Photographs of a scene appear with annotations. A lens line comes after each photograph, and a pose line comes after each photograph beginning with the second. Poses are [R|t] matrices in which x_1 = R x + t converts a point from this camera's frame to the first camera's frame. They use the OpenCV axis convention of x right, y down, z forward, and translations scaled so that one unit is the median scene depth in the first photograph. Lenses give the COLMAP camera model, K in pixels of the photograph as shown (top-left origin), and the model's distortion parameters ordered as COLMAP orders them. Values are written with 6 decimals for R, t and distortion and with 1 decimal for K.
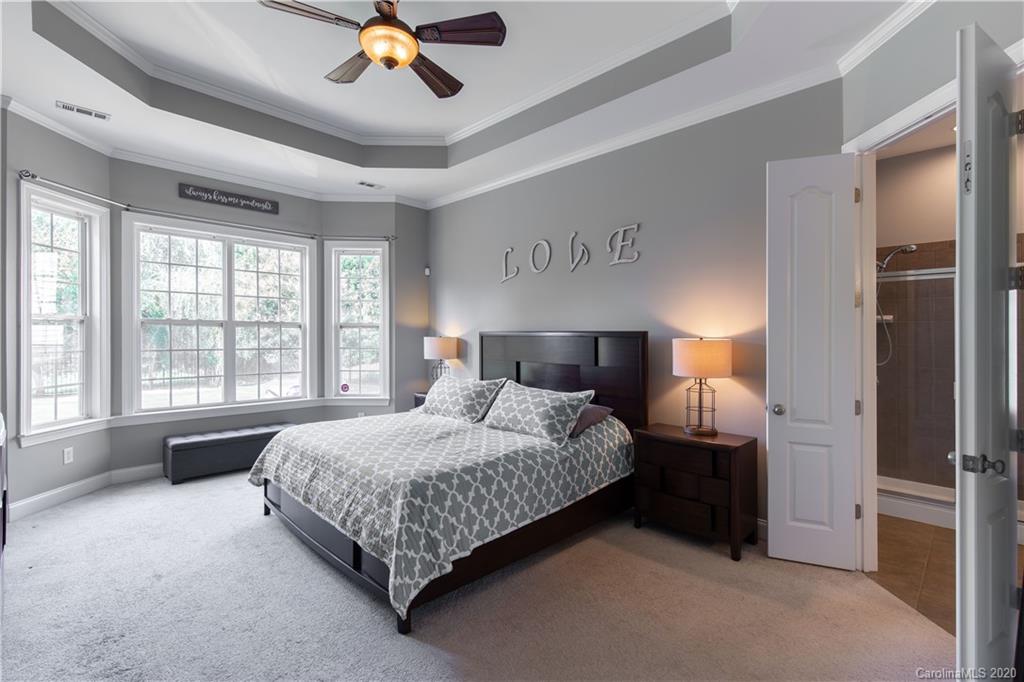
lens RADIAL K [[467.2, 0, 512.0], [0, 467.2, 341.8], [0, 0, 1]] dist [0.002228, 0.000238]
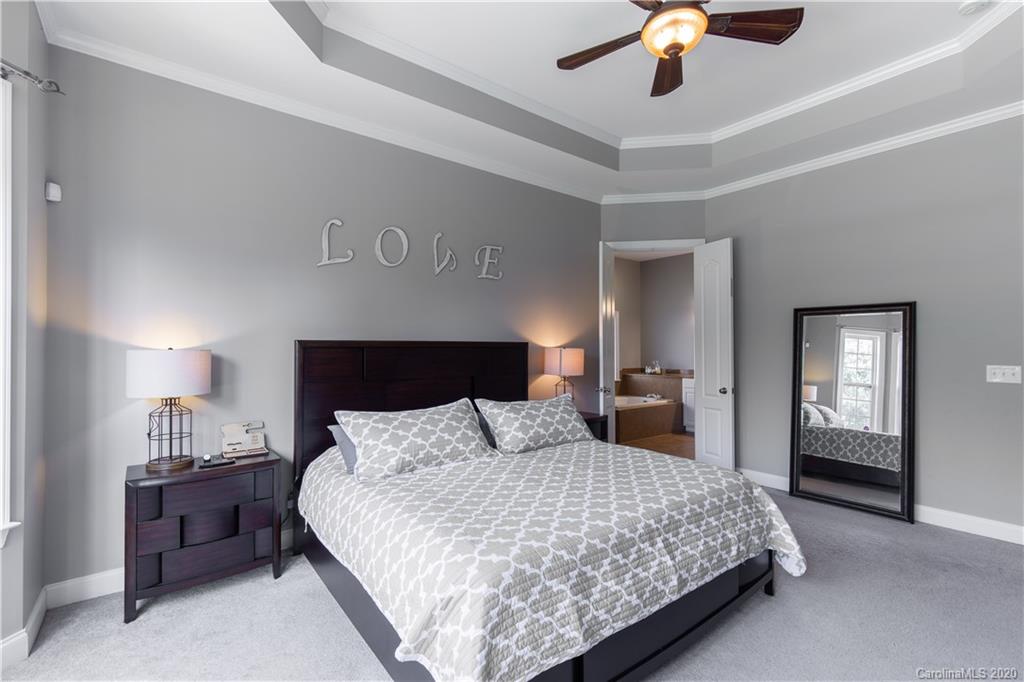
lens RADIAL K [[467.2, 0, 511.2], [0, 467.2, 342.5], [0, 0, 1]] dist [0.002228, 0.000238]
pose [[0.109070, 0.007485, 0.994006, -0.766230], [0.009258, 0.999921, -0.008545, -0.011477], [-0.993991, 0.010135, 0.108993, 0.776891]]
